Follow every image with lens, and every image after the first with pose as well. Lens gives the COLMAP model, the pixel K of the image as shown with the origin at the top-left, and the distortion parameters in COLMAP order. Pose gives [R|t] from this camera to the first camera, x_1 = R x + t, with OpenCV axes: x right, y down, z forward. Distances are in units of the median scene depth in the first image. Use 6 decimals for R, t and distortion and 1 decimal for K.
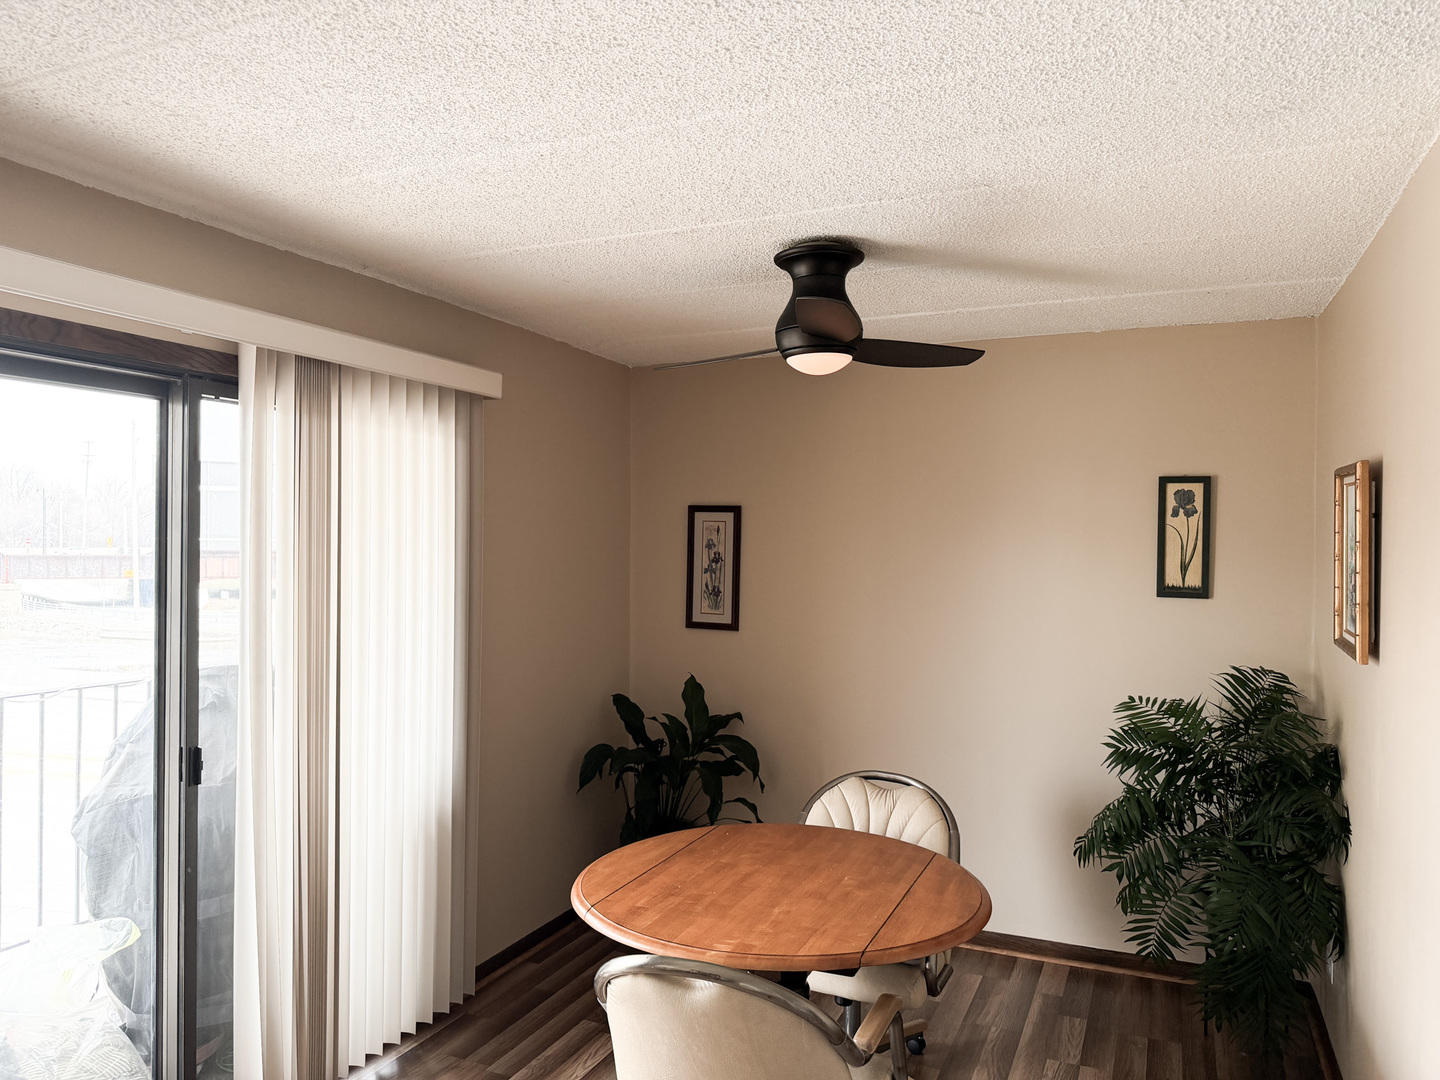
lens RADIAL K [[1028.4, 0, 716.6], [0, 1028.4, 537.3], [0, 0, 1]] dist [-0.047130, 0.004021]
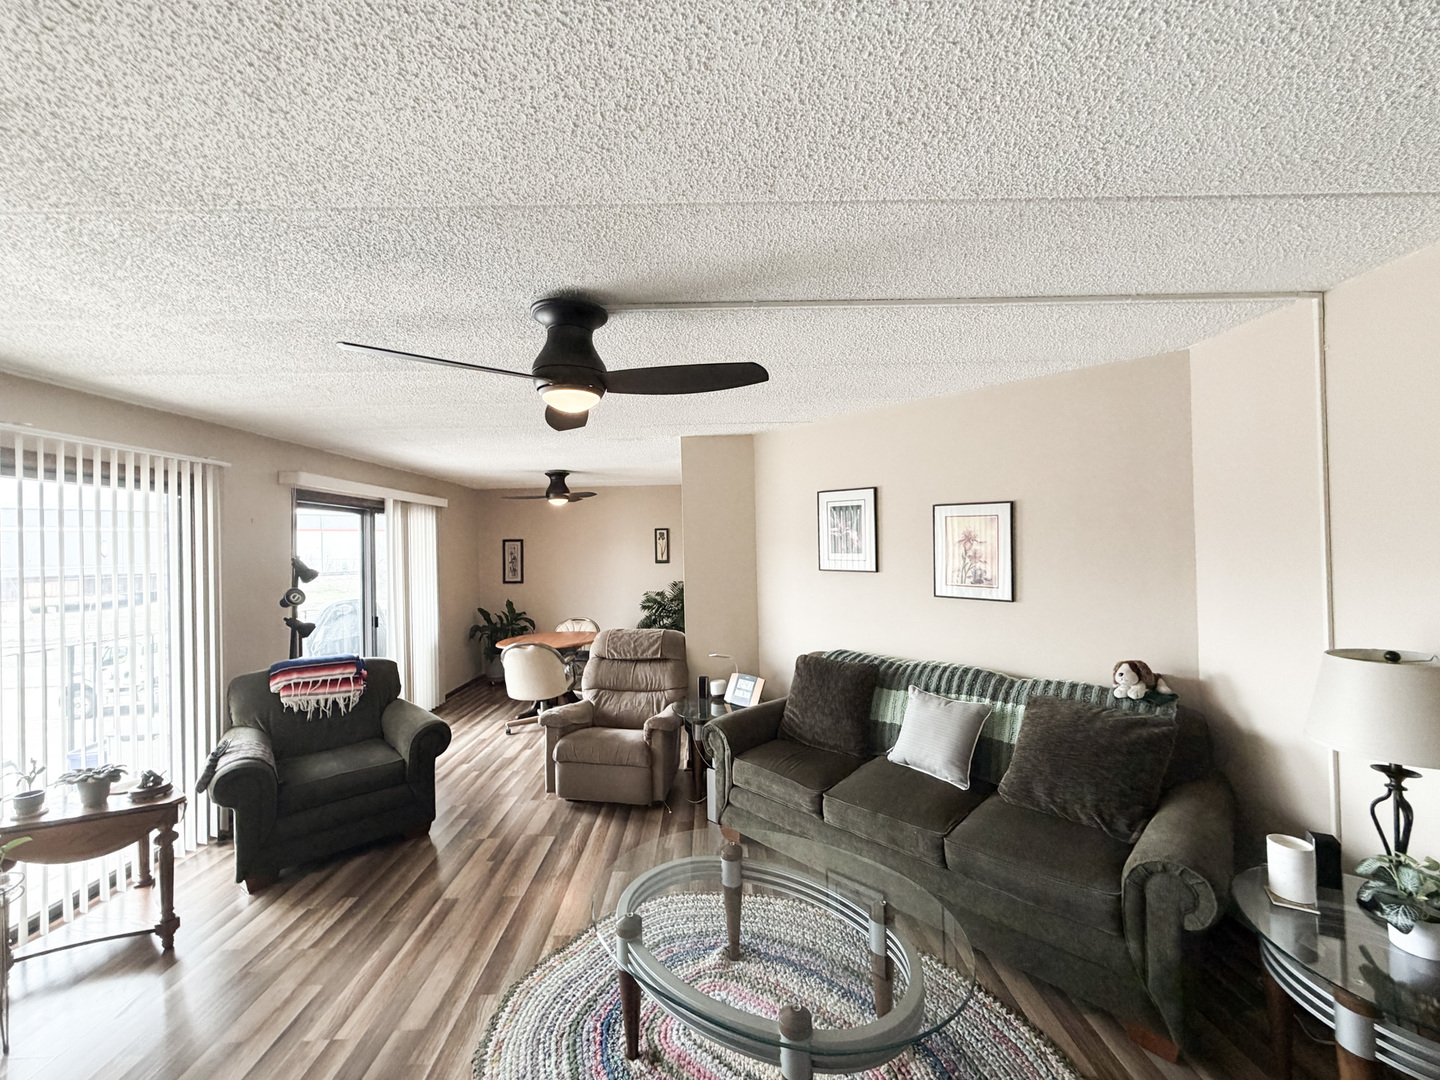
lens RADIAL K [[575.2, 0, 706.9], [0, 575.2, 544.0], [0, 0, 1]] dist [0.001358, 0.000206]
pose [[0.917108, -0.028992, 0.397583, -0.197039], [0.032588, 0.999466, -0.002288, 0.002992], [-0.397304, 0.015055, 0.917563, -0.934961]]
